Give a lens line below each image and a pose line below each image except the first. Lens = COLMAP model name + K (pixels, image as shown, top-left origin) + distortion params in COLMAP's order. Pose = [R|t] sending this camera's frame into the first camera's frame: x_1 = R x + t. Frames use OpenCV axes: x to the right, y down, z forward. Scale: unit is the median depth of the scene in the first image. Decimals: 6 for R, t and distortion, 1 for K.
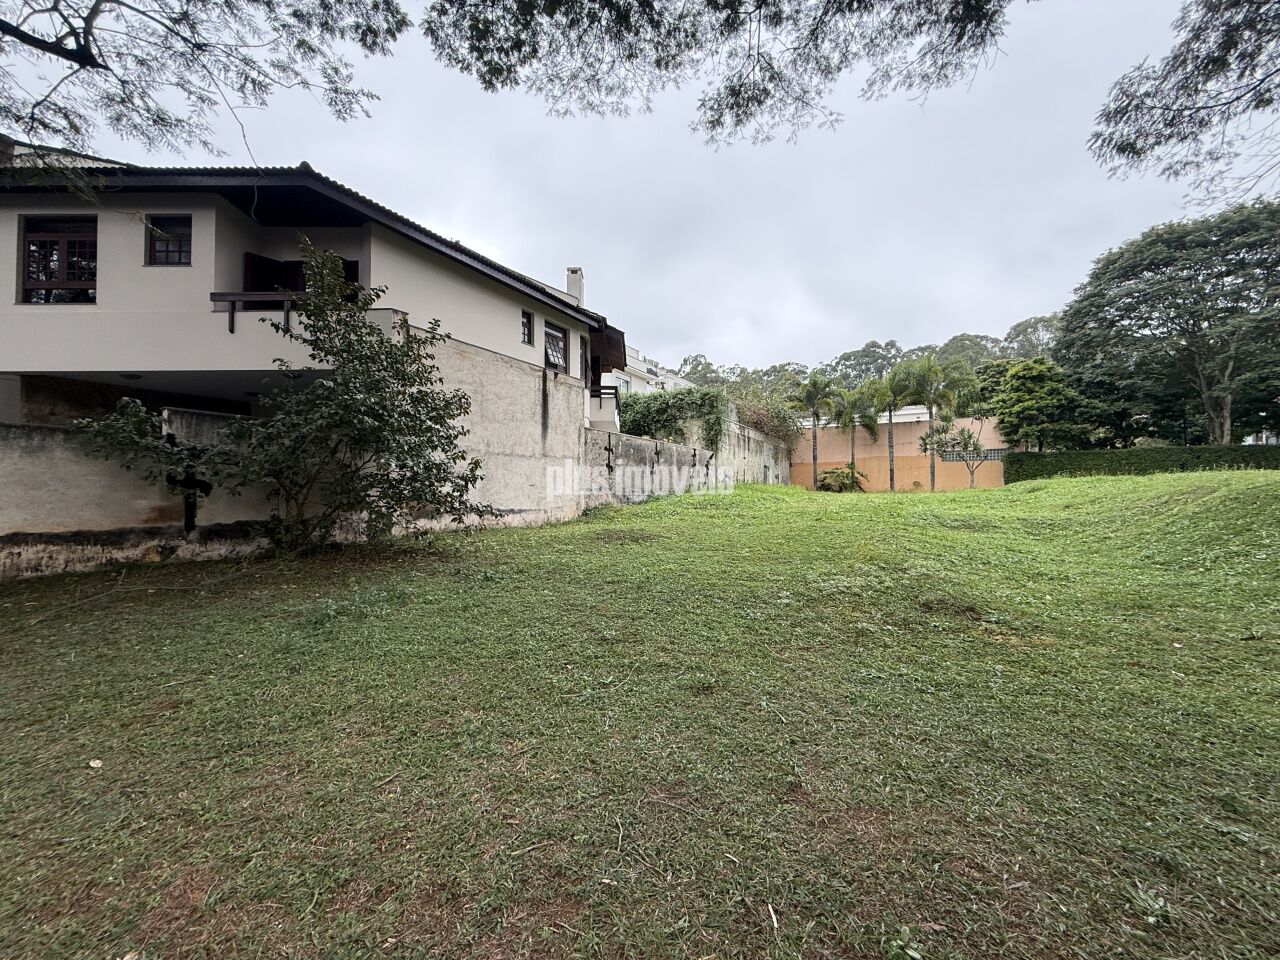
lens RADIAL K [[508.3, 0, 636.6], [0, 508.3, 479.8], [0, 0, 1]] dist [0.001364, -0.000432]
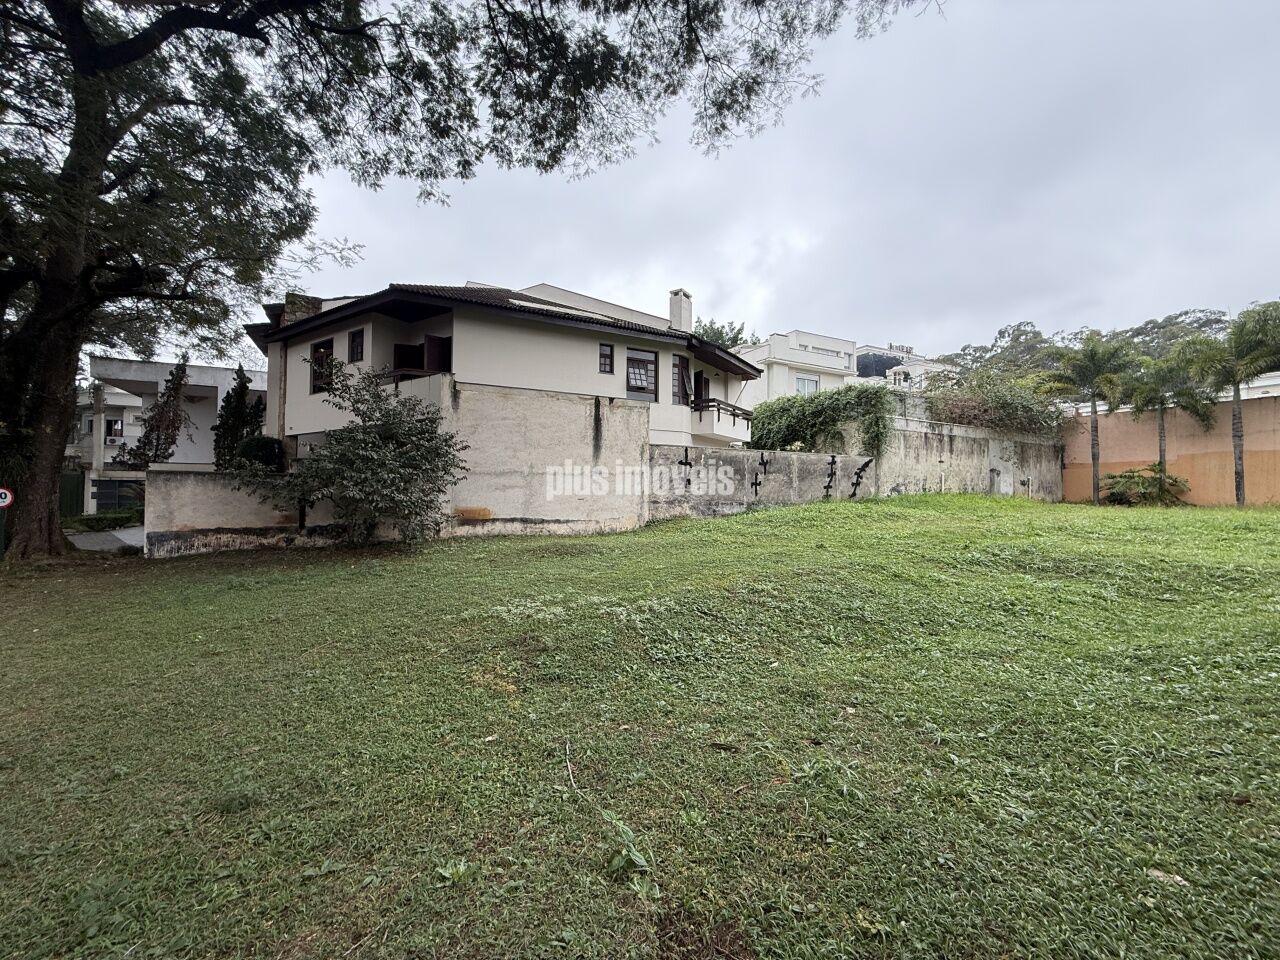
lens RADIAL K [[508.3, 0, 636.6], [0, 508.3, 479.8], [0, 0, 1]] dist [0.001364, -0.000432]
pose [[0.839234, -0.003536, -0.543760, 0.455923], [0.003686, 0.999993, -0.000815, -0.027531], [0.543759, -0.001321, 0.839241, 0.084042]]
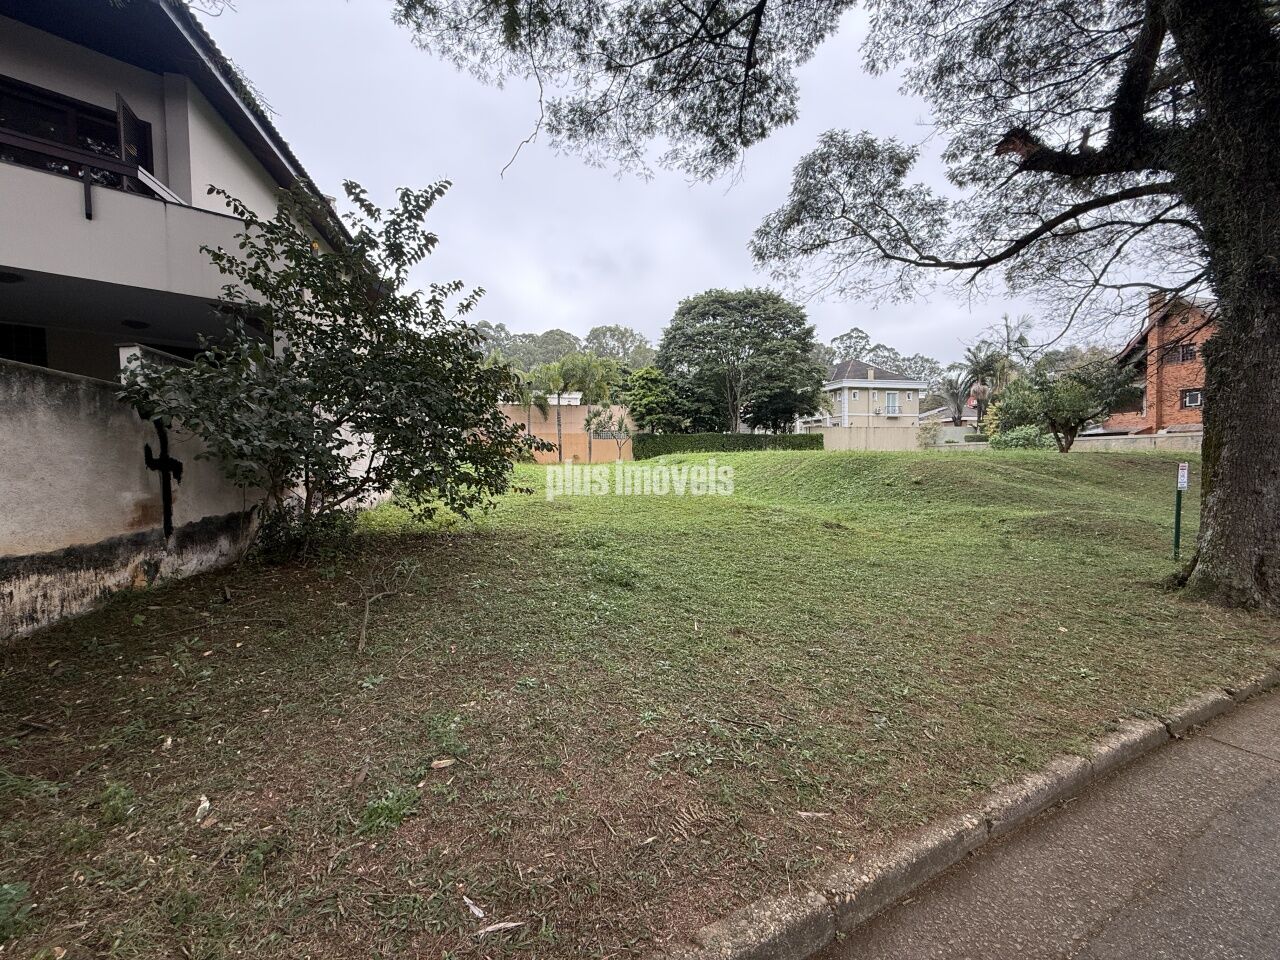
lens RADIAL K [[508.3, 0, 636.6], [0, 508.3, 479.8], [0, 0, 1]] dist [0.001364, -0.000432]
pose [[0.721159, -0.032145, 0.692024, -0.413712], [-0.006135, 0.998587, 0.052779, -0.005198], [-0.692743, -0.042307, 0.719943, 0.048724]]
